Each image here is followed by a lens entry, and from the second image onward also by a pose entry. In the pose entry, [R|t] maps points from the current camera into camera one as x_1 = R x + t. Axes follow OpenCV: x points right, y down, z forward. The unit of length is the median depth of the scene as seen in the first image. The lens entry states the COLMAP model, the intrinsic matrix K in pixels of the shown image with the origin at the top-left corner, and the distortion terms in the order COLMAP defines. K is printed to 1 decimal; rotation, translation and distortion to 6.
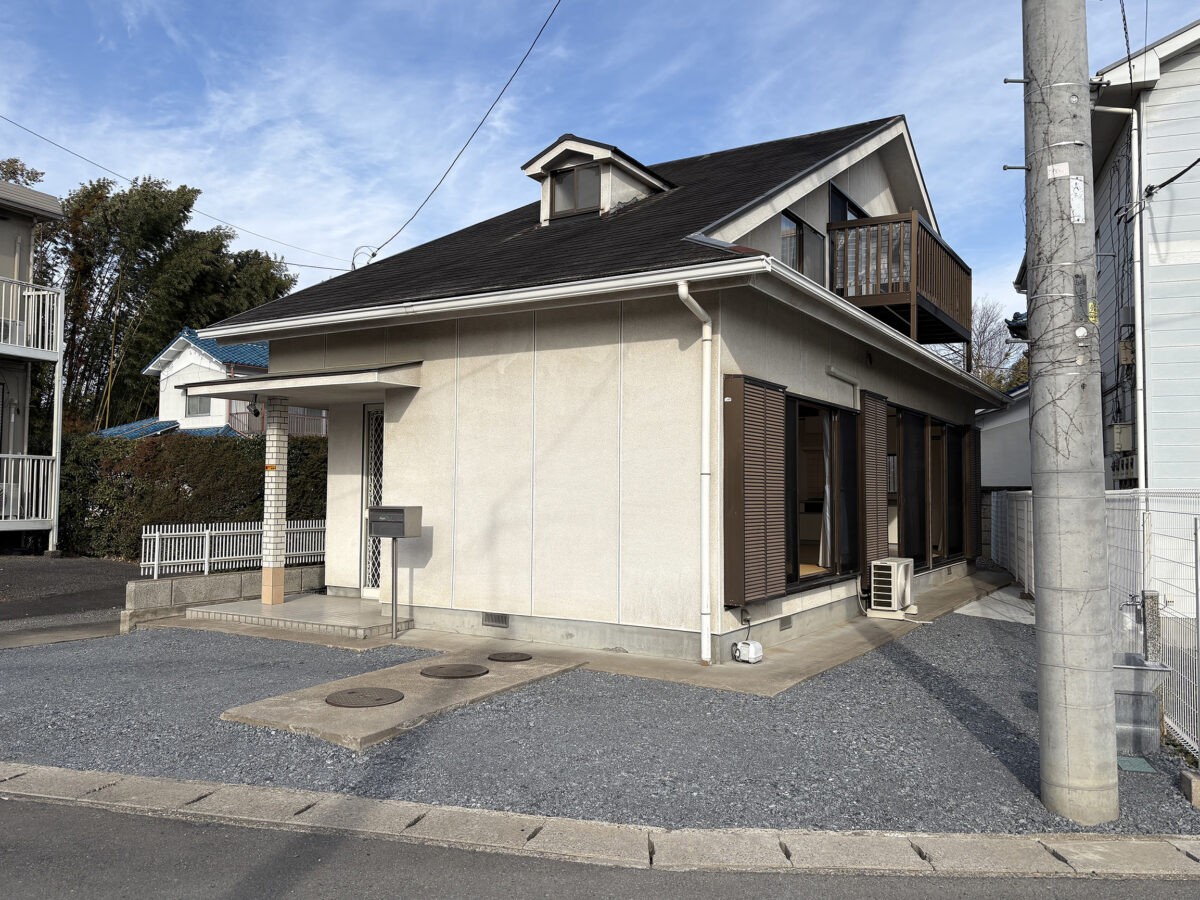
lens RADIAL K [[948.9, 0, 600.0], [0, 948.9, 450.0], [0, 0, 1]] dist [0.060872, -0.062683]
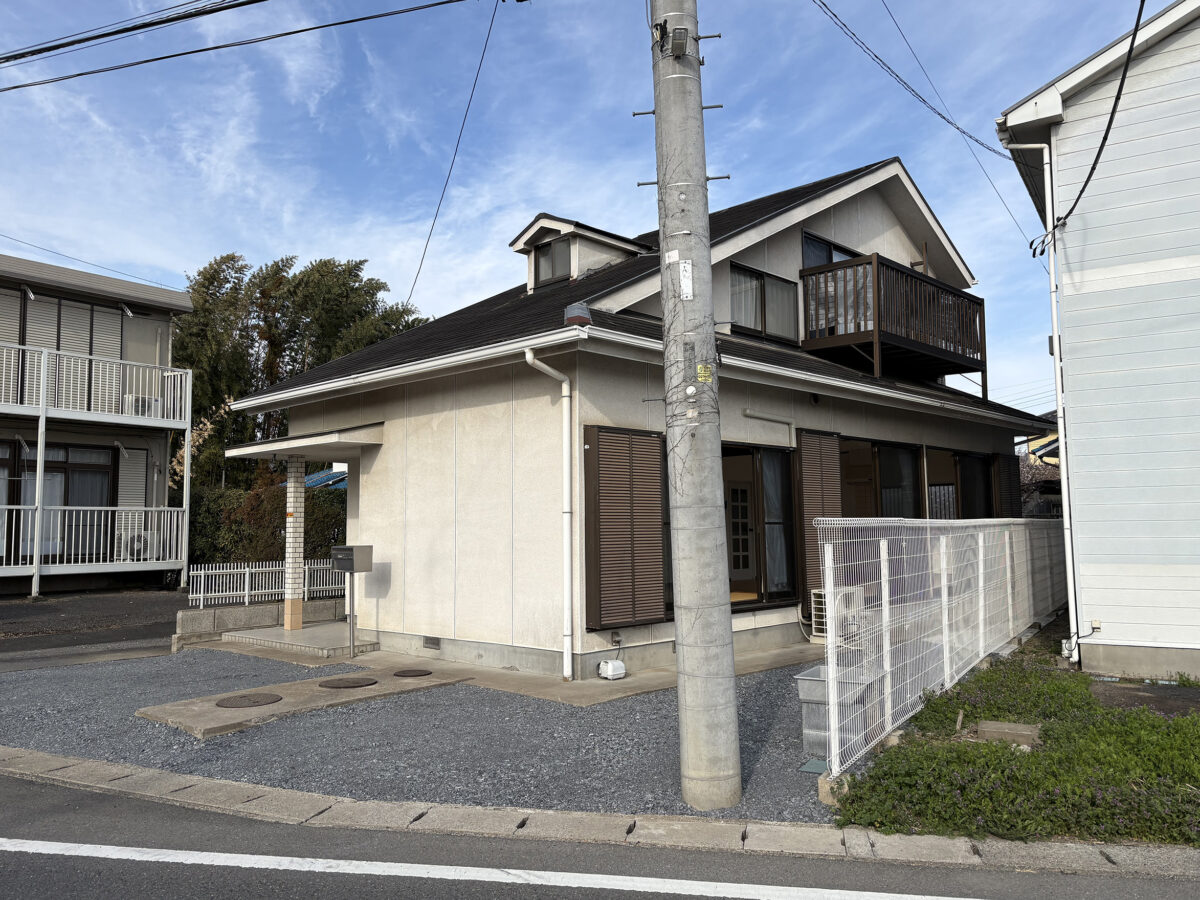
lens RADIAL K [[934.9, 0, 600.0], [0, 934.9, 450.0], [0, 0, 1]] dist [0.070945, -0.079546]
pose [[0.976690, -0.038230, -0.211225, 0.346315], [0.030010, 0.998667, -0.041984, -0.001652], [0.212548, 0.034666, 0.976535, -0.085776]]
